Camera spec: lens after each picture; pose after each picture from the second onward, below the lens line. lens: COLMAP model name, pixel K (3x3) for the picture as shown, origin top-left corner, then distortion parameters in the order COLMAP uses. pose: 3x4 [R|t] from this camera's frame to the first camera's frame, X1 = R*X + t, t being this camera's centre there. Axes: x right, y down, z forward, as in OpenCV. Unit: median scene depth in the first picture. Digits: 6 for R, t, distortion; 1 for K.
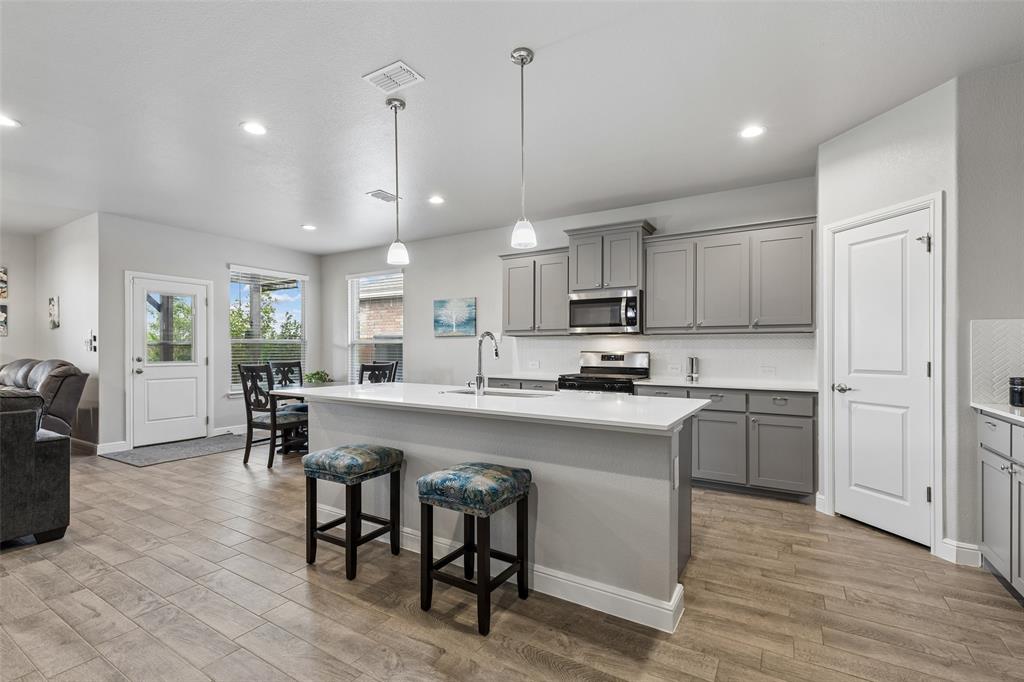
lens RADIAL K [[463.5, 0, 512.7], [0, 463.5, 350.4], [0, 0, 1]] dist [0.001204, 0.000220]
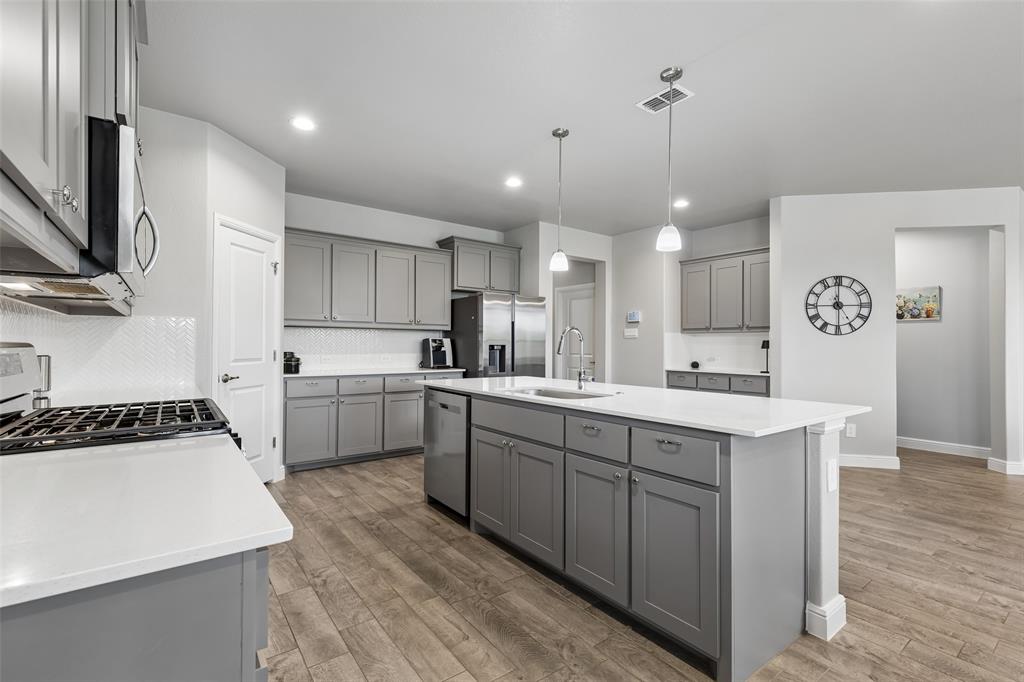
lens RADIAL K [[463.5, 0, 513.6], [0, 463.5, 340.1], [0, 0, 1]] dist [0.001204, 0.000220]
pose [[-0.926913, -0.004806, 0.375245, -0.320506], [-0.008916, 0.999918, -0.009218, -0.000182], [-0.375169, -0.011890, -0.926880, 2.029422]]
